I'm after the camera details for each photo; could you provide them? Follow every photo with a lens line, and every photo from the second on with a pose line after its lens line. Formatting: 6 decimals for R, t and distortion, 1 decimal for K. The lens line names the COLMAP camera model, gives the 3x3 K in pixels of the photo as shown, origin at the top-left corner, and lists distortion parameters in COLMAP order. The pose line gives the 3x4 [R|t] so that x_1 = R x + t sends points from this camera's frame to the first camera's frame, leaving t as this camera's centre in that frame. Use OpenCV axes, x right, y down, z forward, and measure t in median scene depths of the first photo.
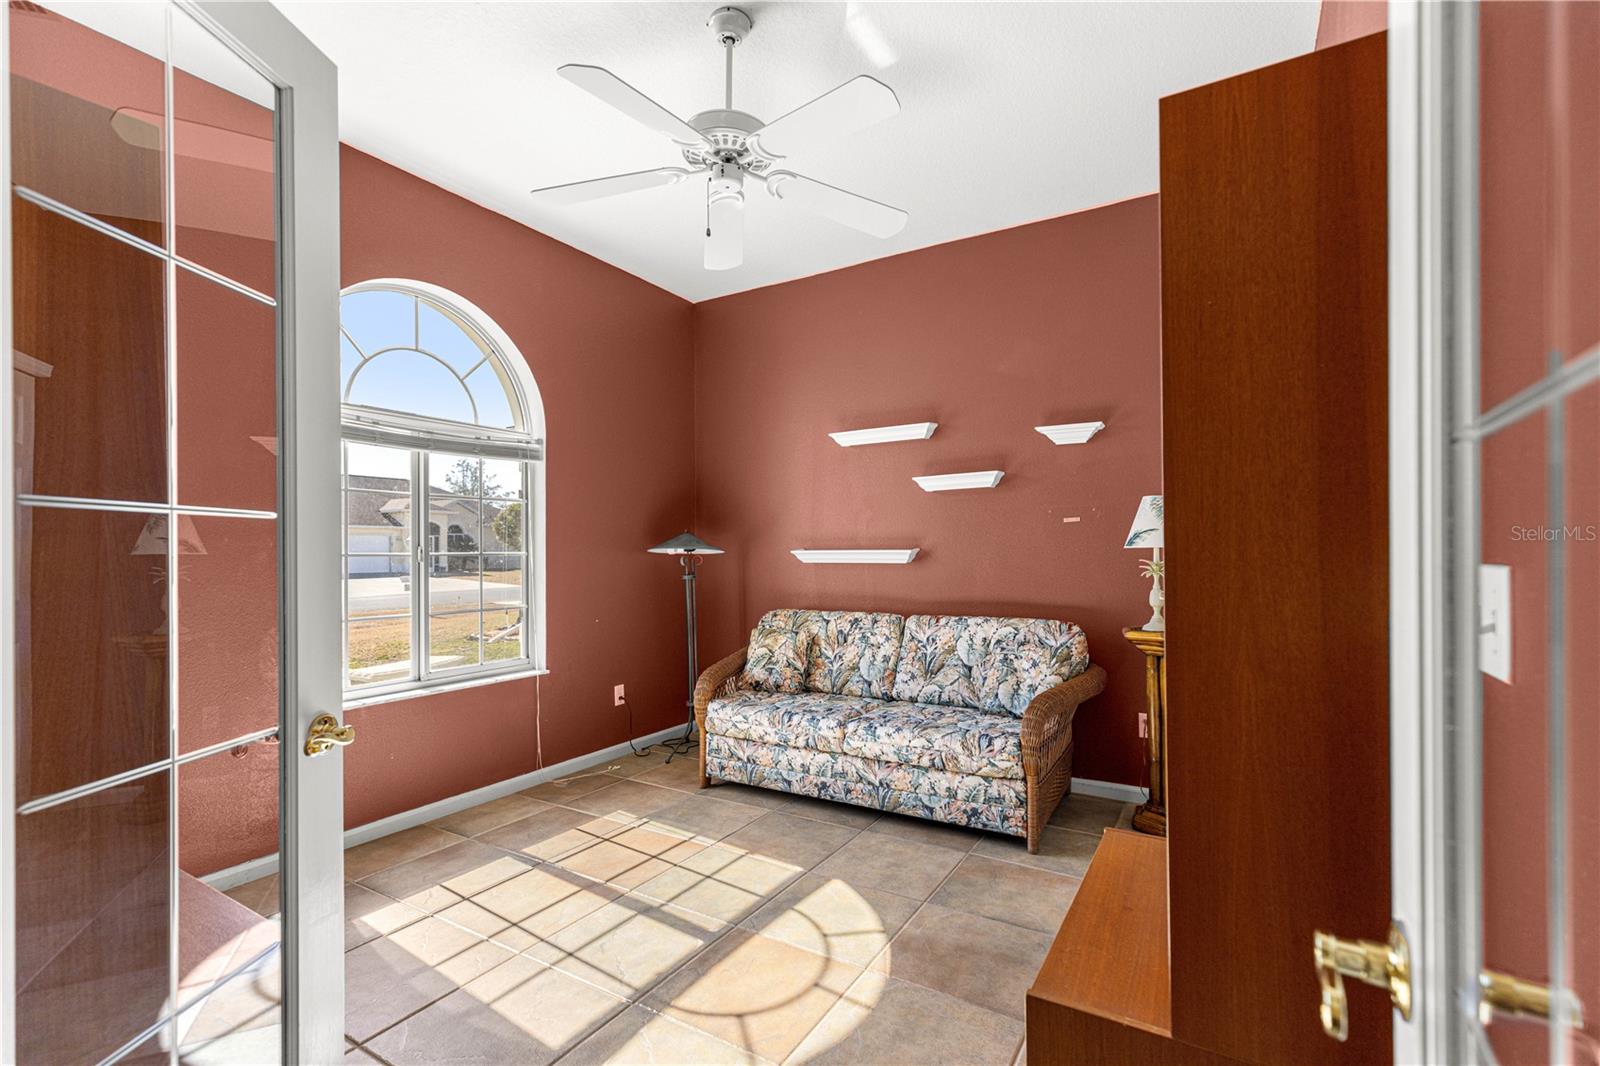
lens RADIAL K [[730.9, 0, 784.8], [0, 730.9, 556.4], [0, 0, 1]] dist [0.008260, -0.000408]
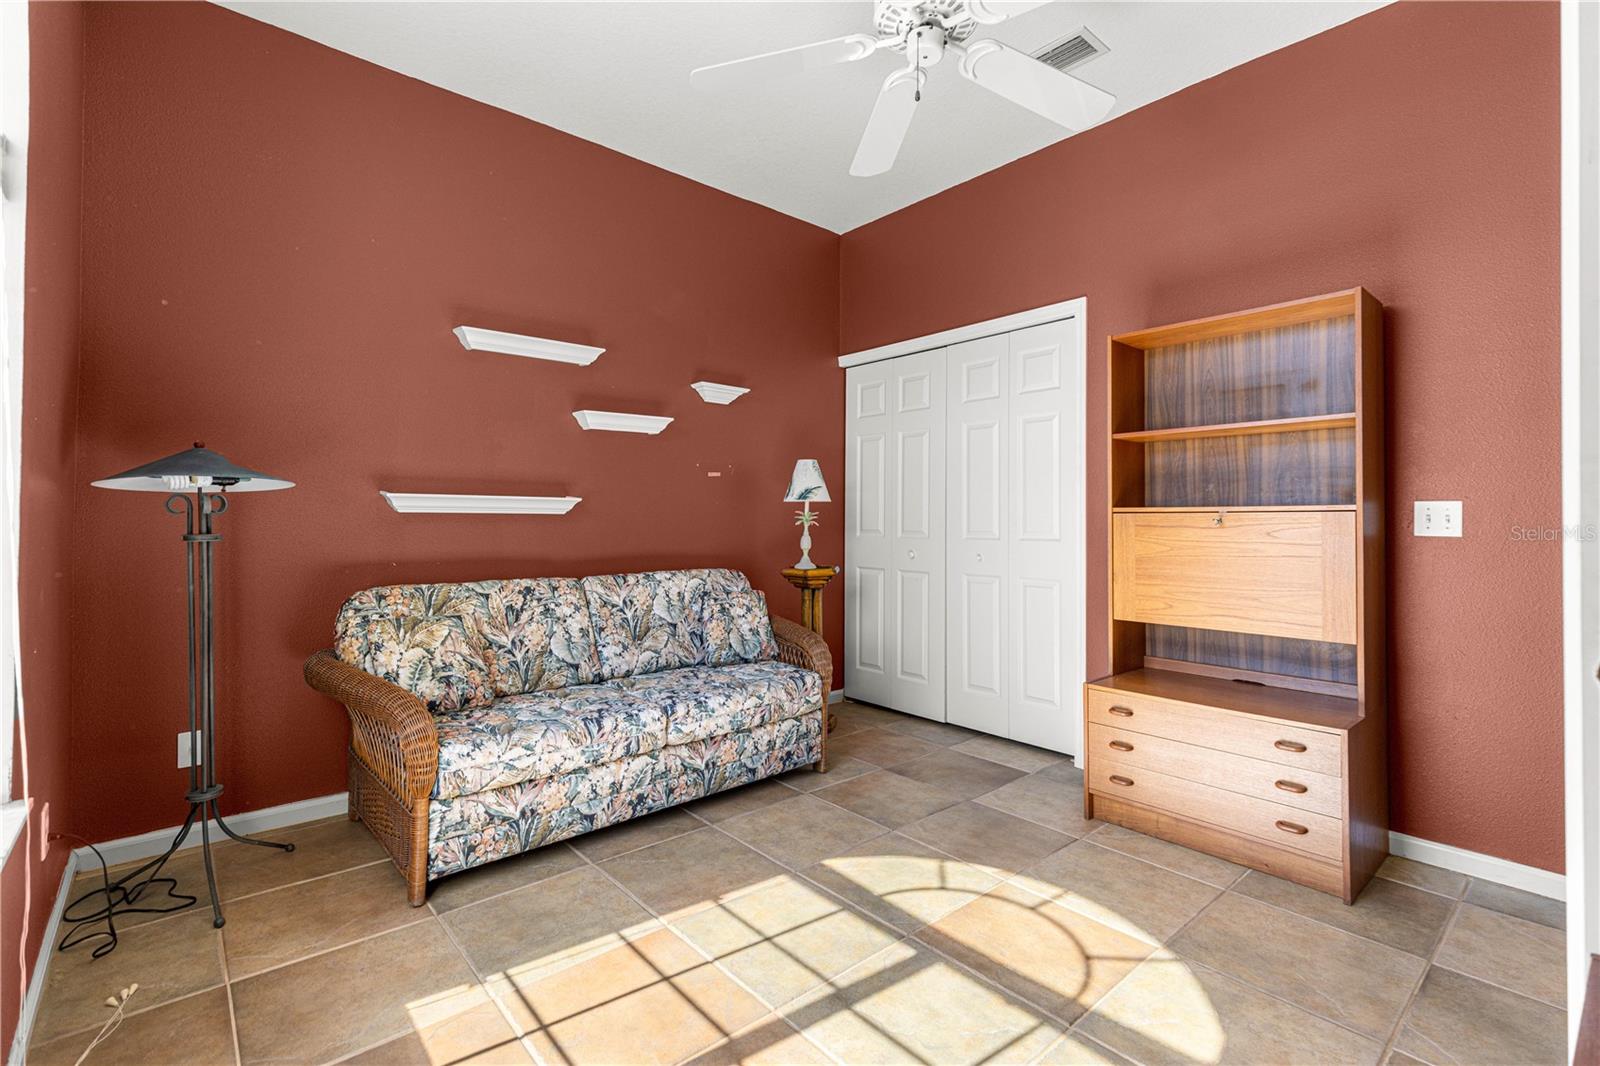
lens RADIAL K [[730.9, 0, 800.8], [0, 730.9, 521.9], [0, 0, 1]] dist [0.008260, -0.000408]
pose [[0.287139, 0.003627, 0.957882, -0.615828], [0.000658, 0.999992, -0.003984, 0.024778], [-0.957889, 0.001774, 0.287134, 0.597573]]
